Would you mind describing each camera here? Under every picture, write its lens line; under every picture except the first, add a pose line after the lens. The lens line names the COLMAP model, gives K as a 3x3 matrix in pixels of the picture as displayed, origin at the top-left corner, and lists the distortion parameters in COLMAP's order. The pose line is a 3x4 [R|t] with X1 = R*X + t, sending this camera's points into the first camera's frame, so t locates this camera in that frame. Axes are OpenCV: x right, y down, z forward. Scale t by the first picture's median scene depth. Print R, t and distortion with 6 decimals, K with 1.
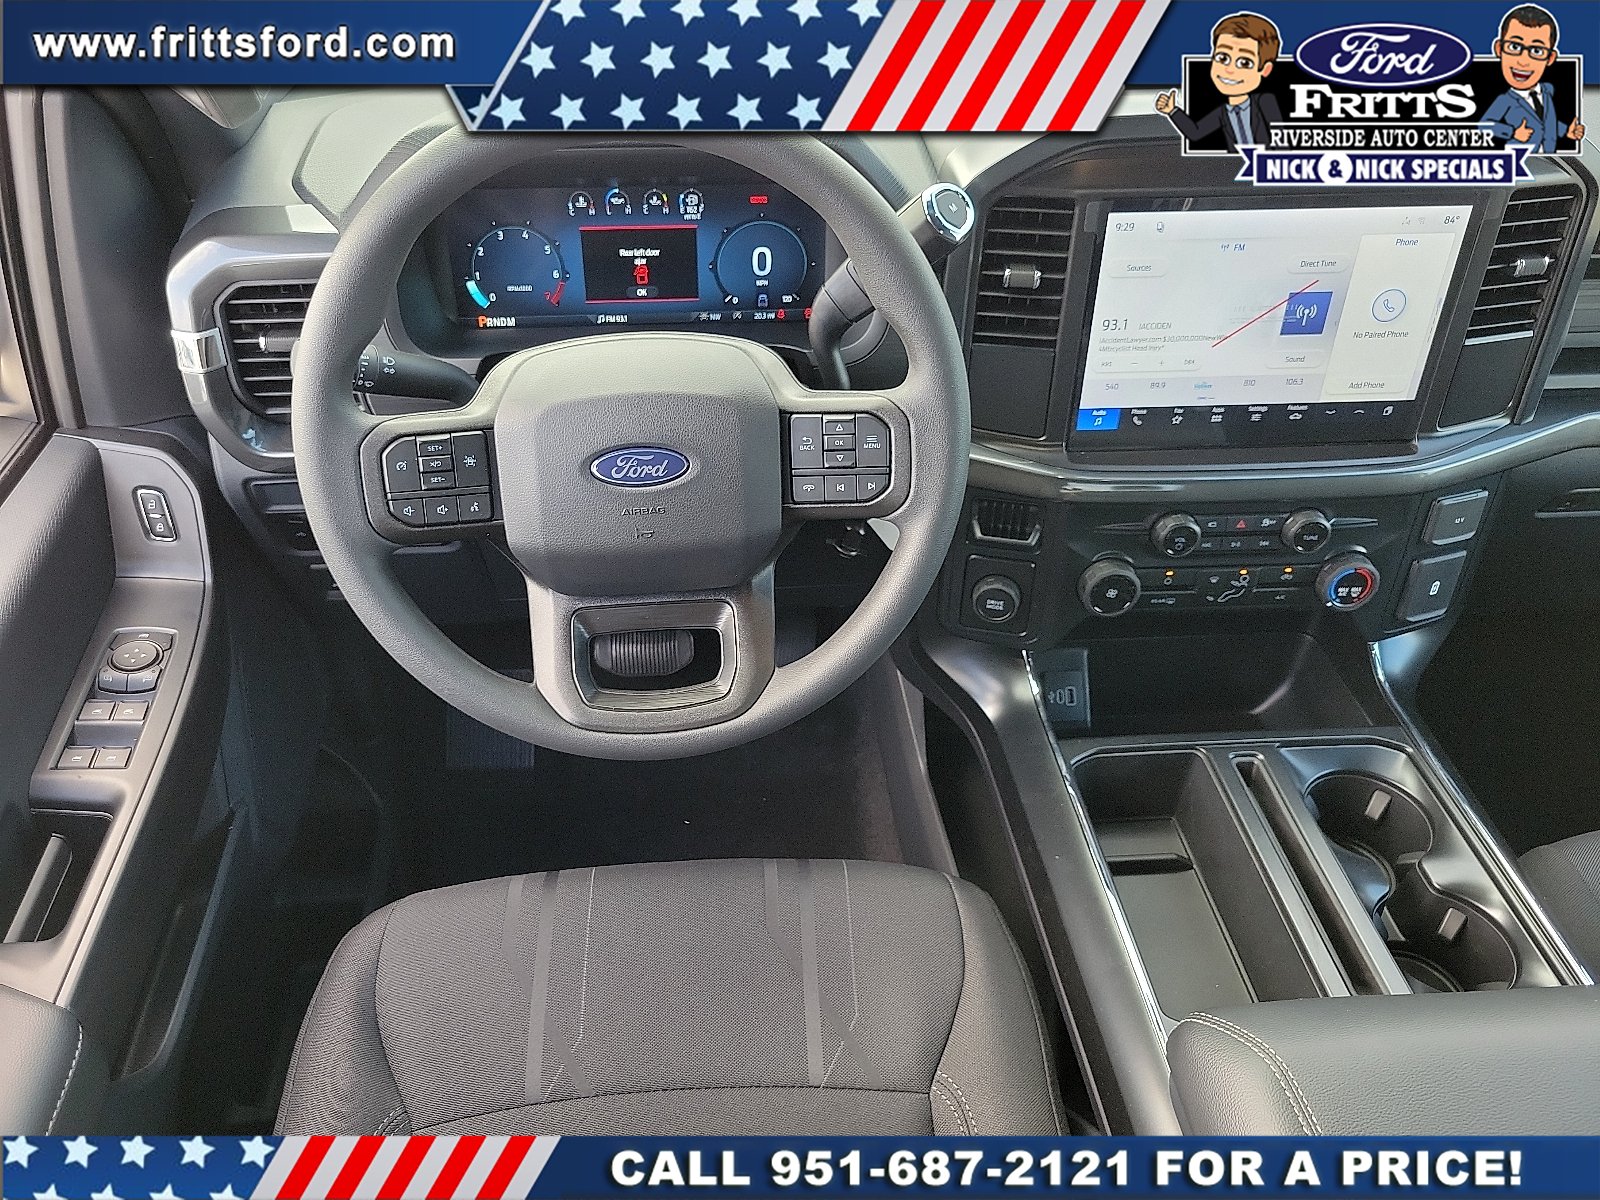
lens RADIAL K [[1228.8, 0, 766.8], [0, 1228.8, 640.0], [0, 0, 1]] dist [0.026202, -0.003026]
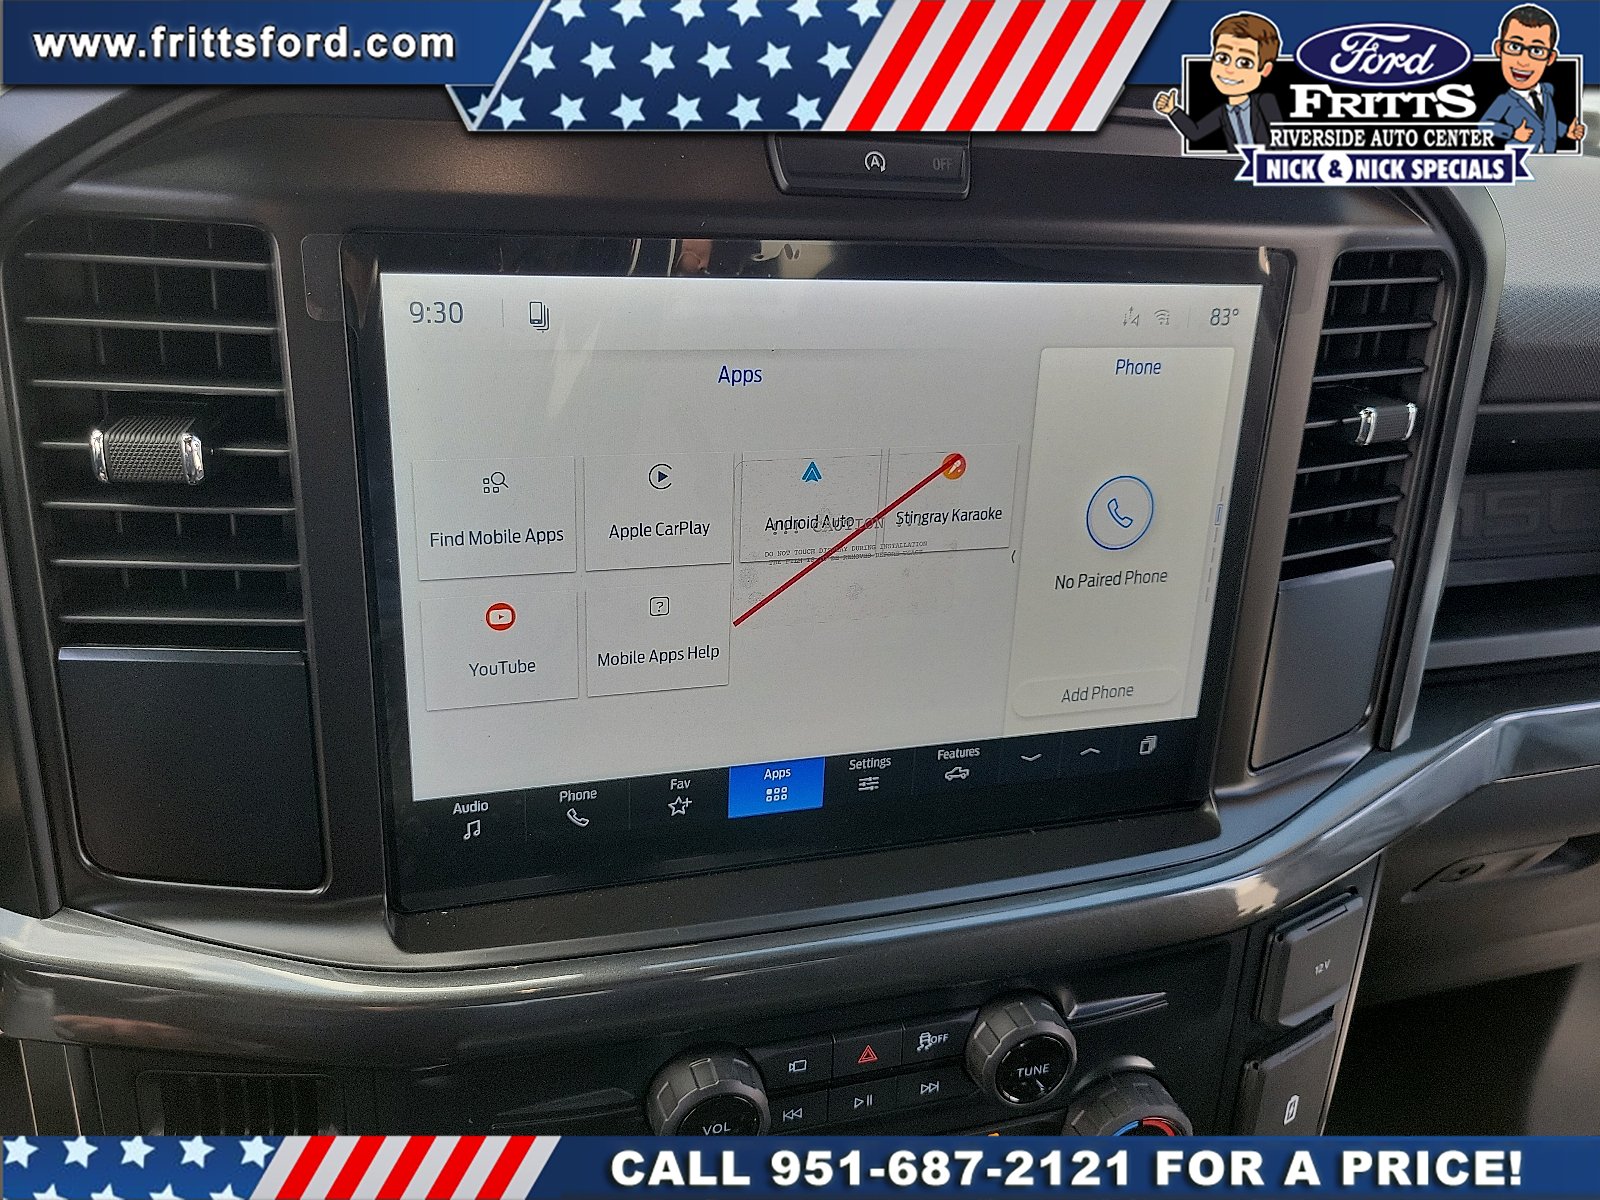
lens RADIAL K [[1274.1, 0, 800.0], [0, 1274.1, 600.0], [0, 0, 1]] dist [0.010044, 0.002866]
pose [[0.963066, -0.045020, 0.265475, 0.264847], [0.107969, 0.967759, -0.227565, -0.145794], [-0.246671, 0.247823, 0.936876, 0.593920]]
